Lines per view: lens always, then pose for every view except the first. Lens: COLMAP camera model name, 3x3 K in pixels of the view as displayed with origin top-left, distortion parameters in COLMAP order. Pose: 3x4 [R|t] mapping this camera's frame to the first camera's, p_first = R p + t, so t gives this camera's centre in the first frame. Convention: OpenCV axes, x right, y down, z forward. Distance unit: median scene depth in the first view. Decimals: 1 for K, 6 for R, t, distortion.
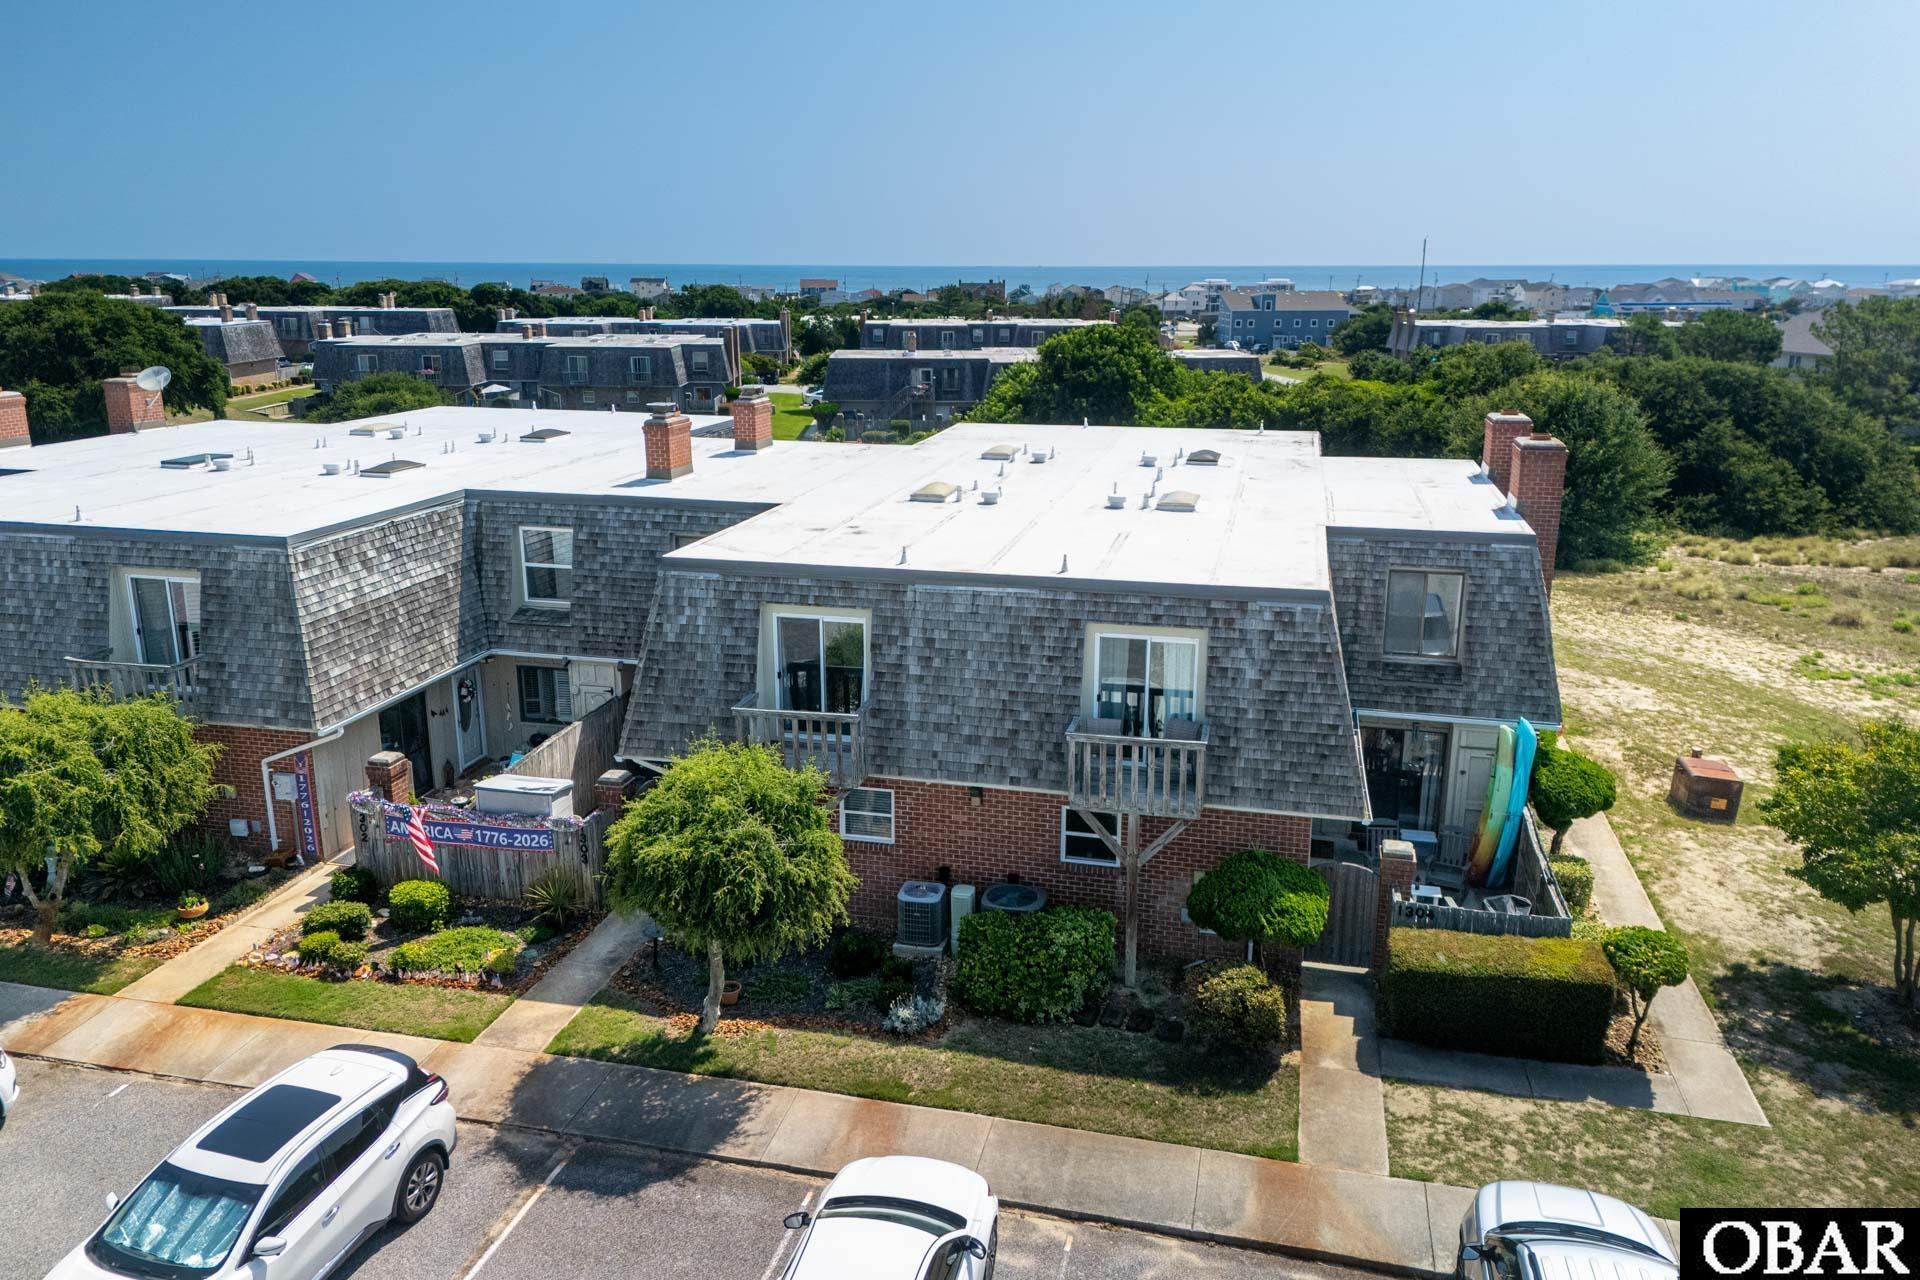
lens RADIAL K [[1415.2, 0, 960.0], [0, 1415.2, 640.0], [0, 0, 1]] dist [0.120403, -0.149466]
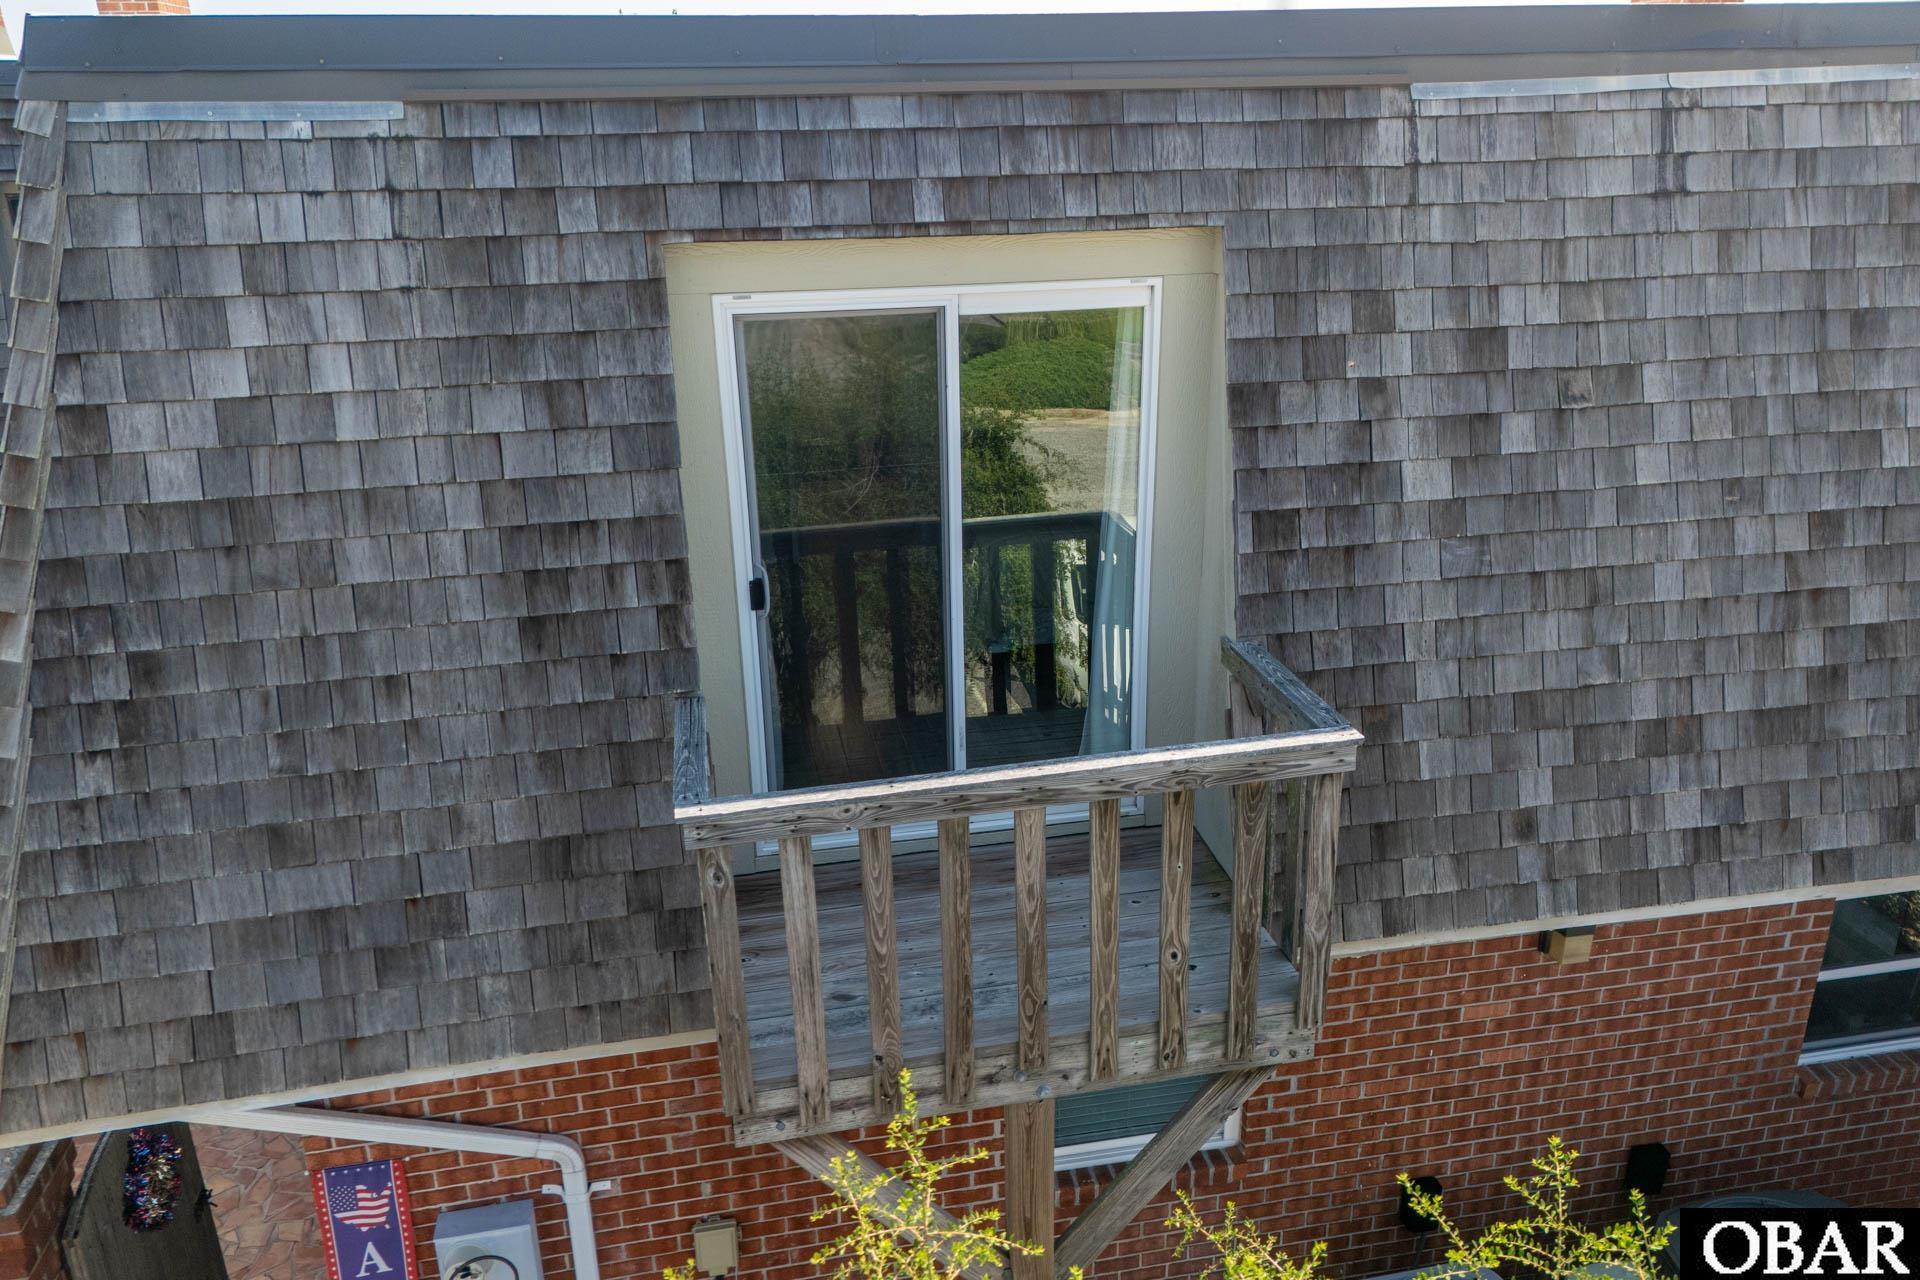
lens RADIAL K [[1415.2, 0, 960.0], [0, 1415.2, 640.0], [0, 0, 1]] dist [0.120403, -0.149466]
pose [[0.914444, -0.163090, 0.370397, -0.190238], [0.123553, 0.984017, 0.128241, 0.007692], [-0.385392, -0.071506, 0.919978, 0.818921]]
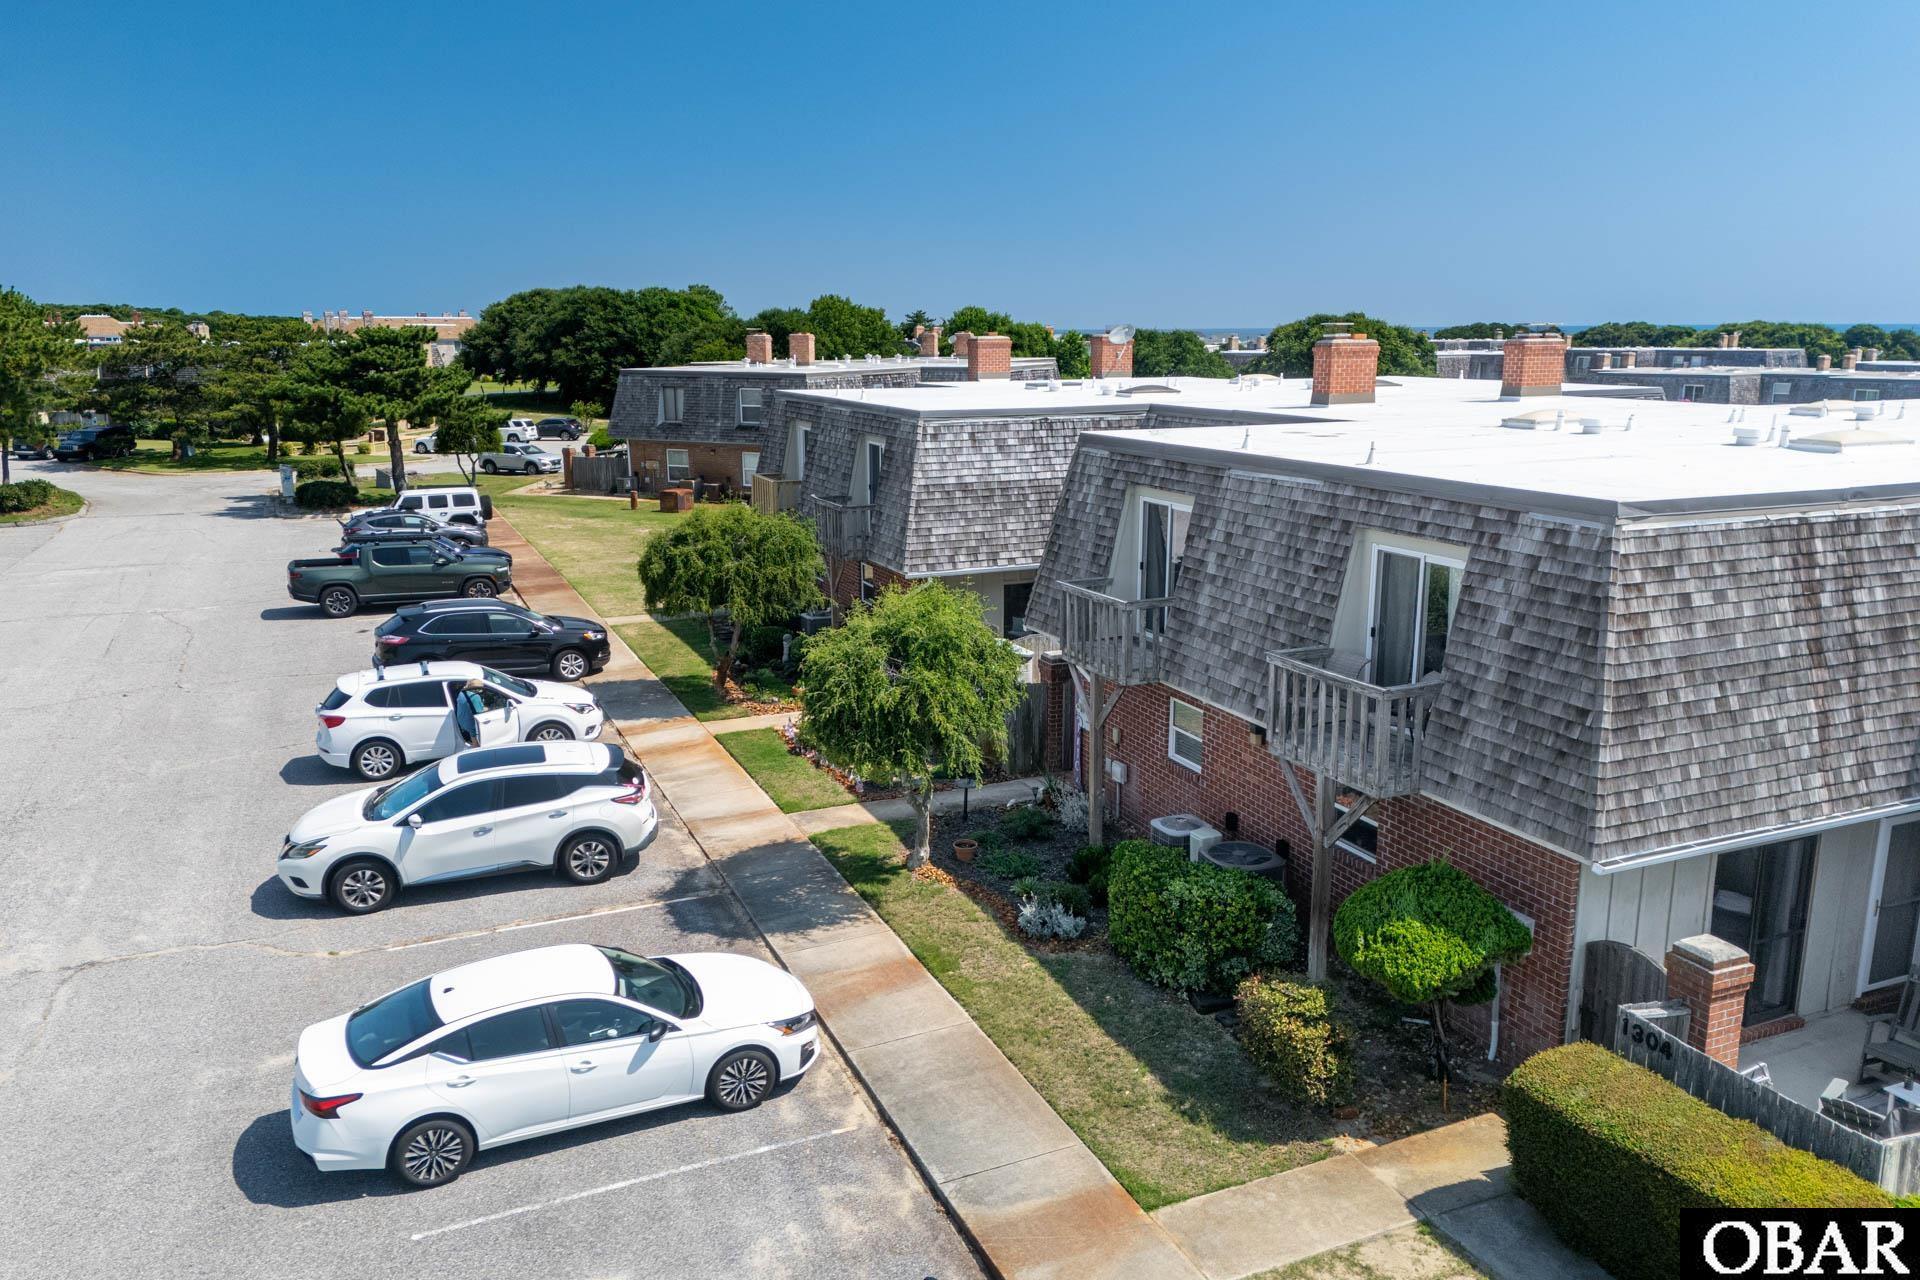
lens RADIAL K [[1415.2, 0, 960.0], [0, 1415.2, 640.0], [0, 0, 1]] dist [0.120403, -0.149466]
pose [[0.596519, 0.168464, -0.784720, 0.564558], [-0.203827, 0.977466, 0.054900, 0.047871], [0.776286, 0.127198, 0.617415, 0.354384]]
